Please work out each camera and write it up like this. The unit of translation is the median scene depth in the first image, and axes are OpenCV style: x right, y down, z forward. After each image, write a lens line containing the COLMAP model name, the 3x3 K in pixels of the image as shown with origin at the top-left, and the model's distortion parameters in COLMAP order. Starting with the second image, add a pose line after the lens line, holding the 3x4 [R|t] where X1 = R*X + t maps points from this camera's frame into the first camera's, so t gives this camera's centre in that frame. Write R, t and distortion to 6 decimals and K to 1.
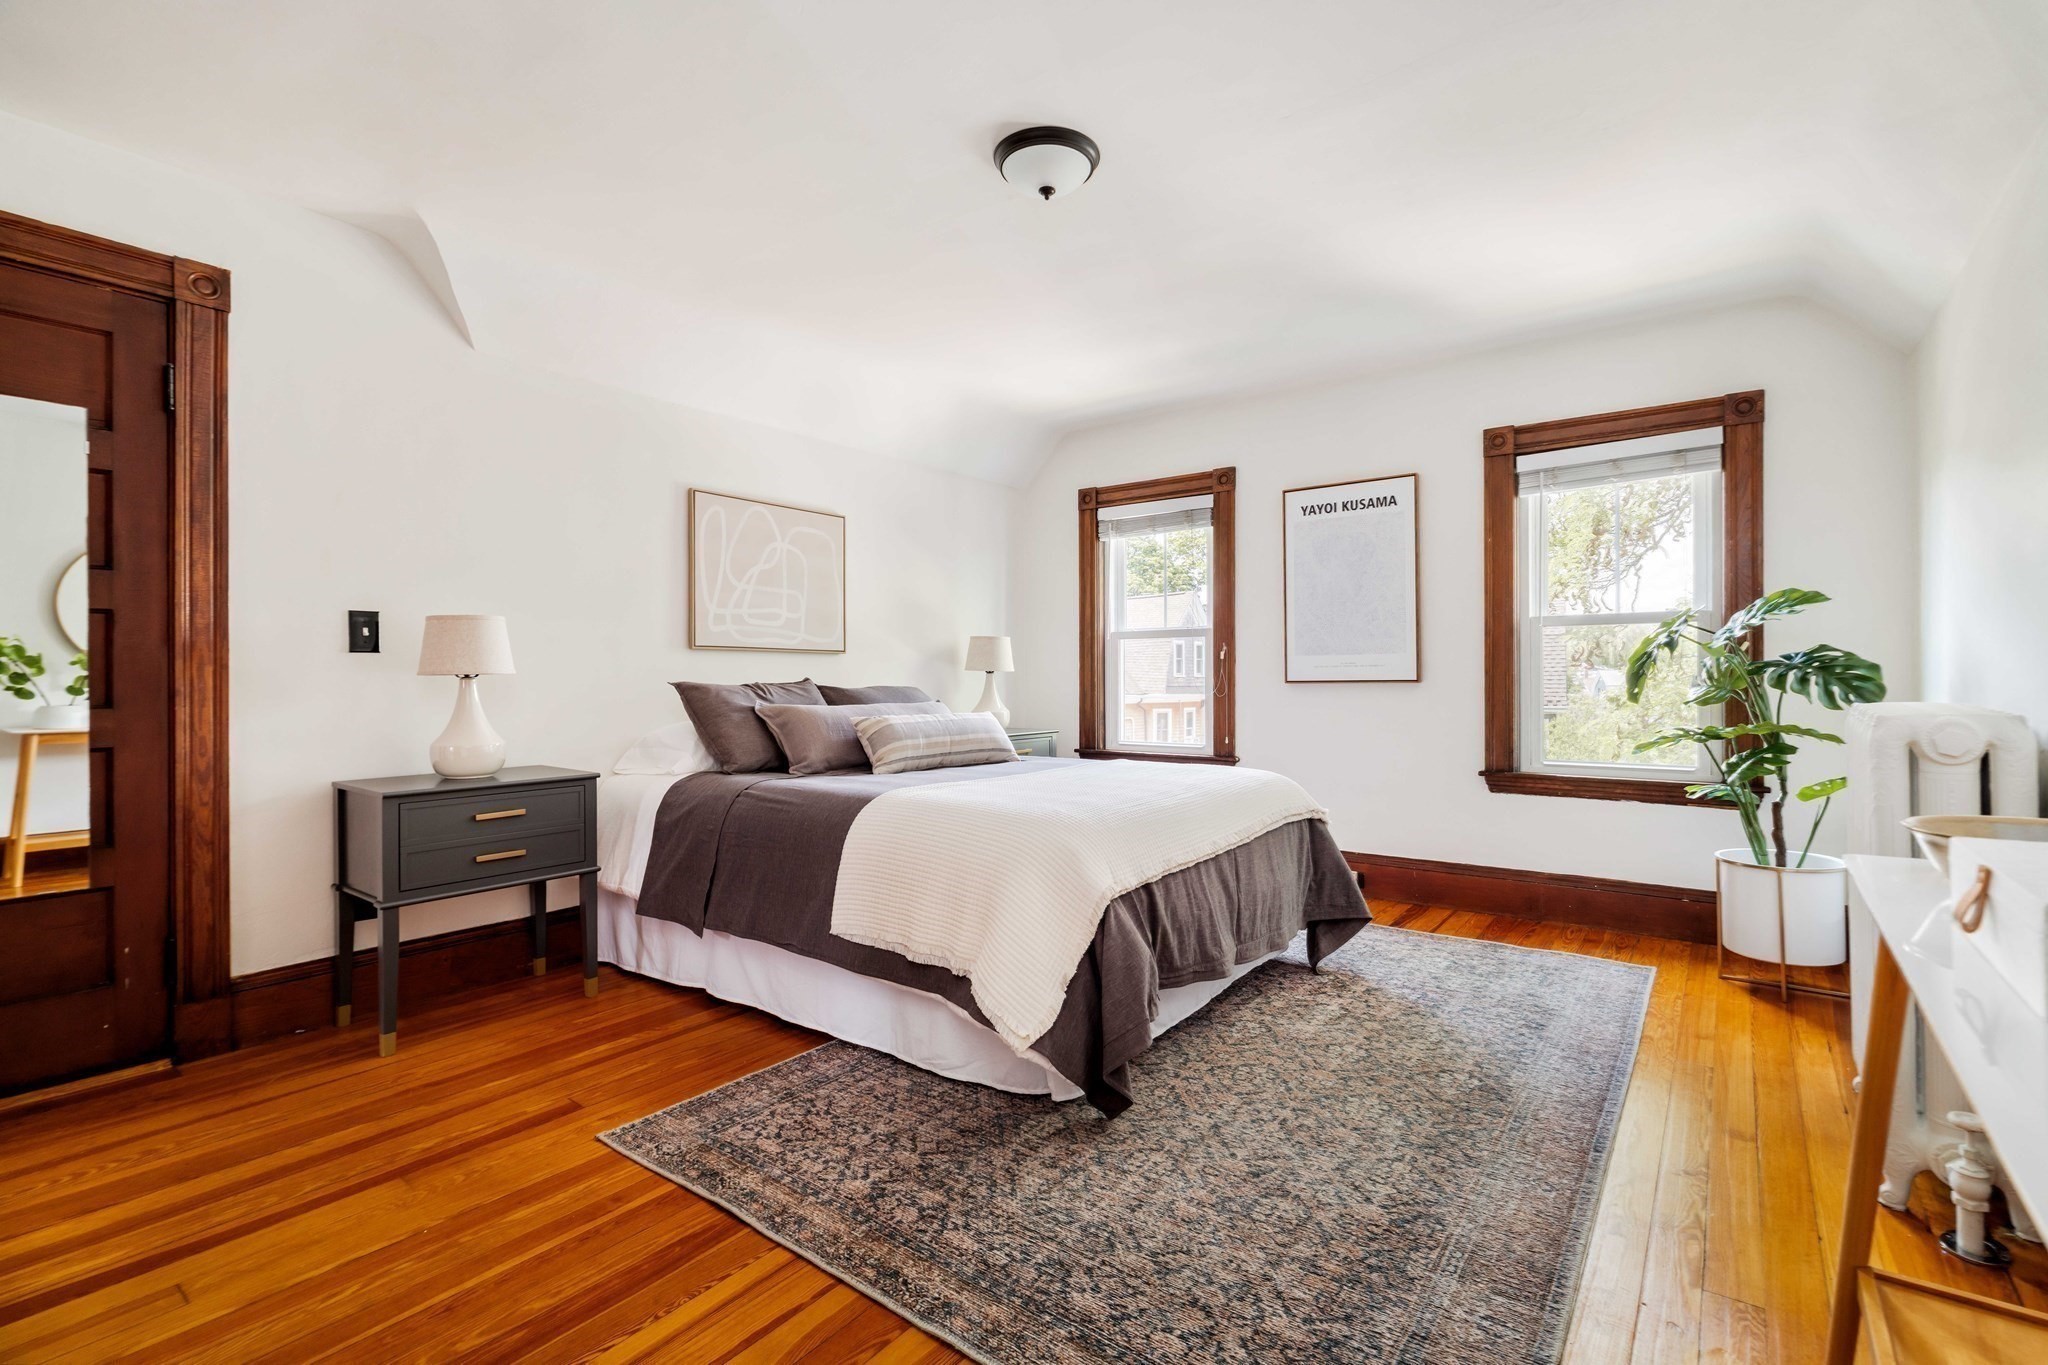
lens RADIAL K [[933.7, 0, 1020.1], [0, 933.7, 672.2], [0, 0, 1]] dist [-0.001404, 0.000048]
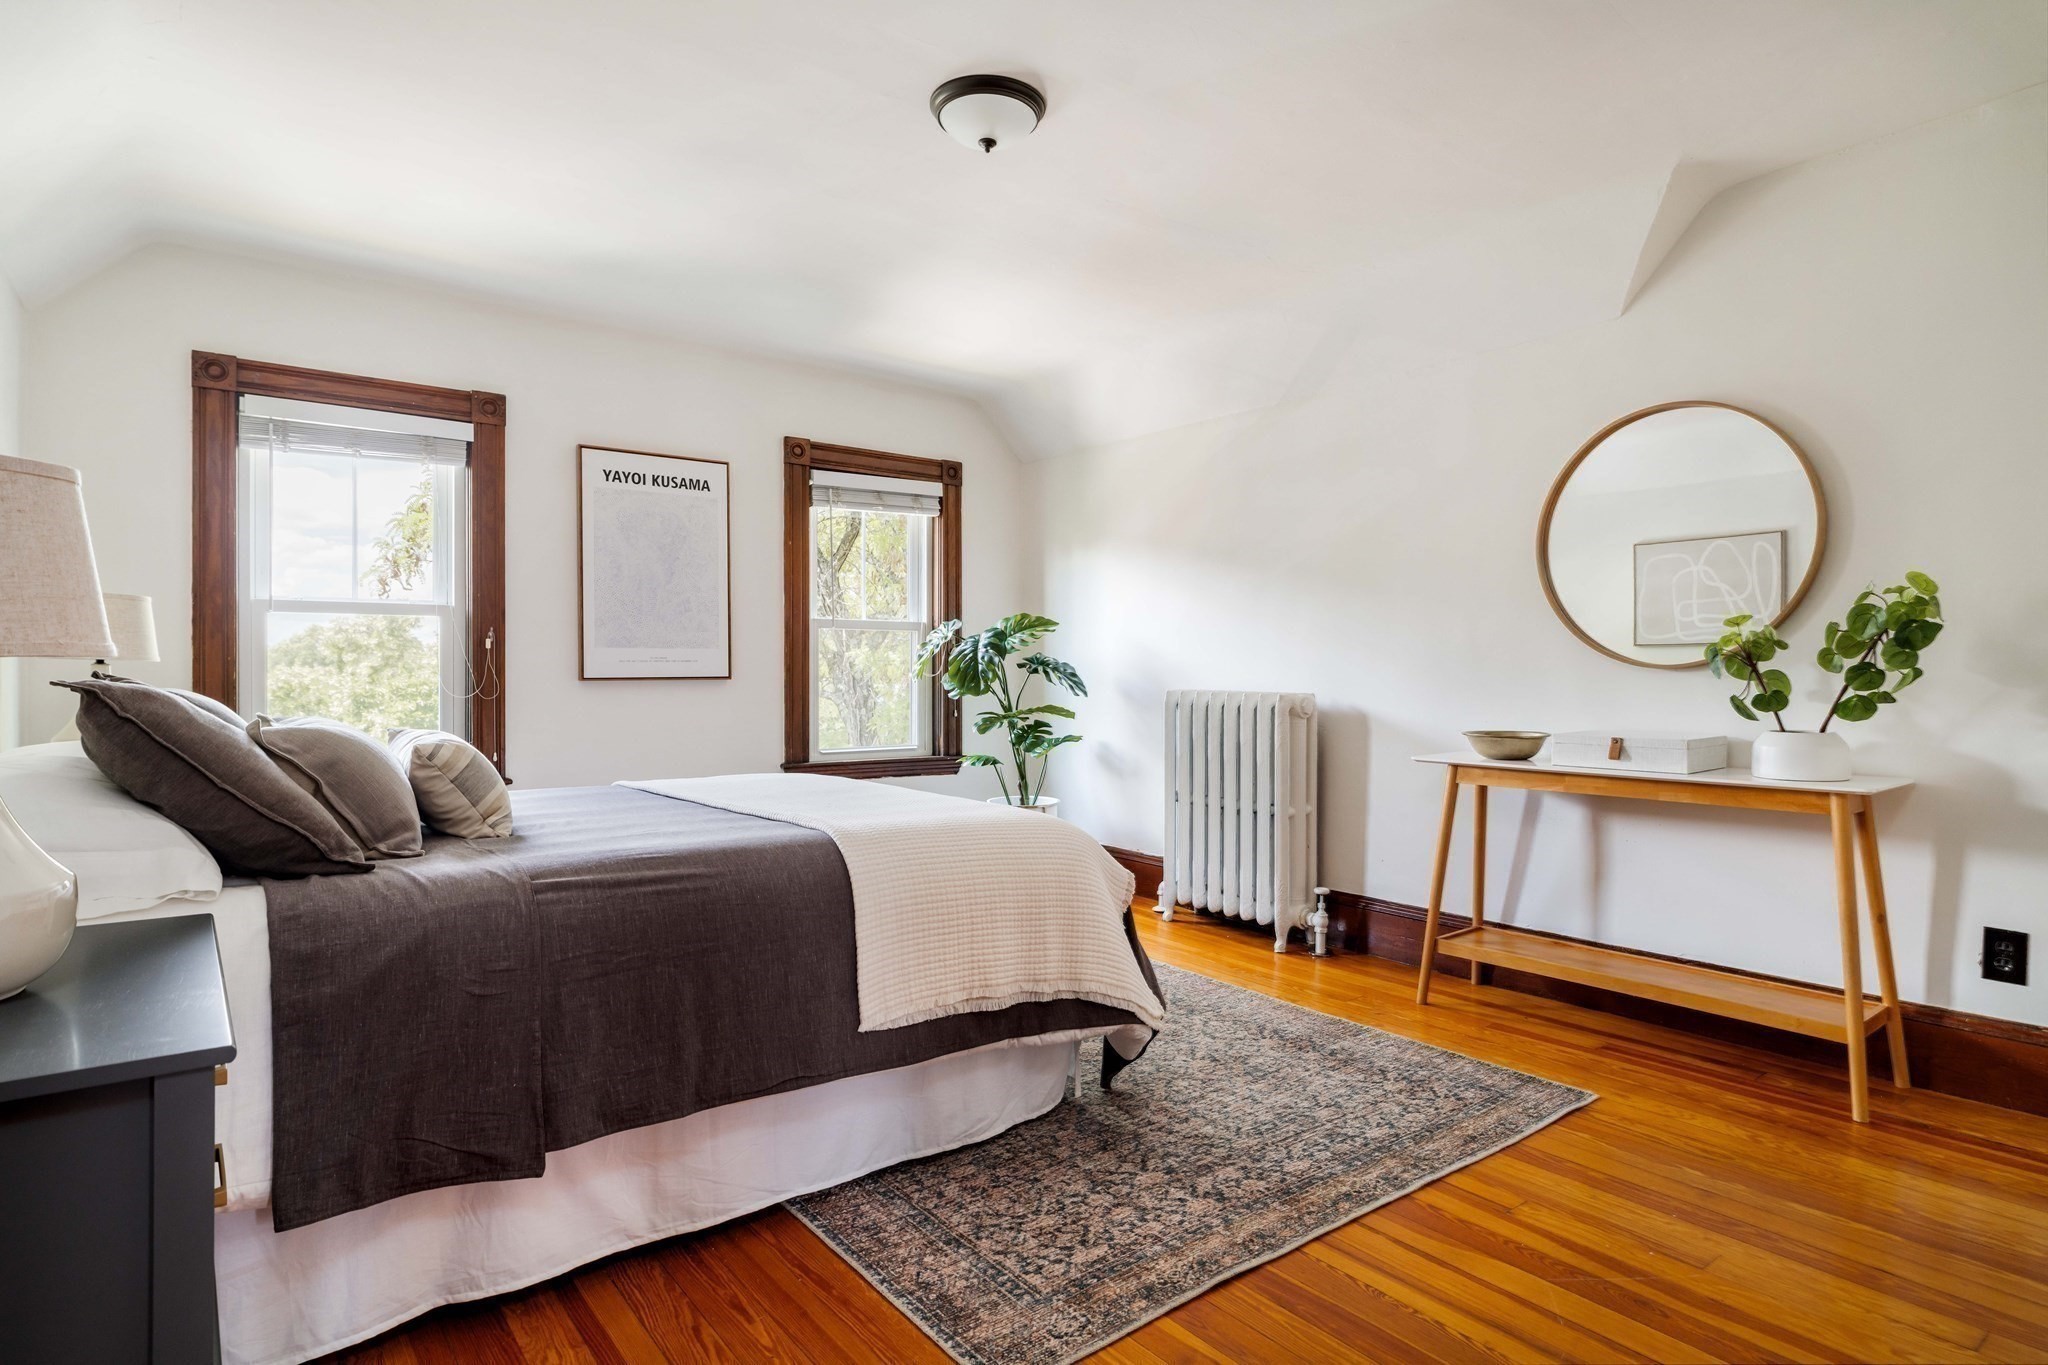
lens RADIAL K [[1109.9, 0, 1027.1], [0, 1109.9, 680.2], [0, 0, 1]] dist [-0.014061, -0.000489]
pose [[0.244925, -0.000944, 0.969542, -0.889344], [-0.005020, 0.999985, 0.002242, 0.011052], [-0.969529, -0.005417, 0.244917, 0.611537]]
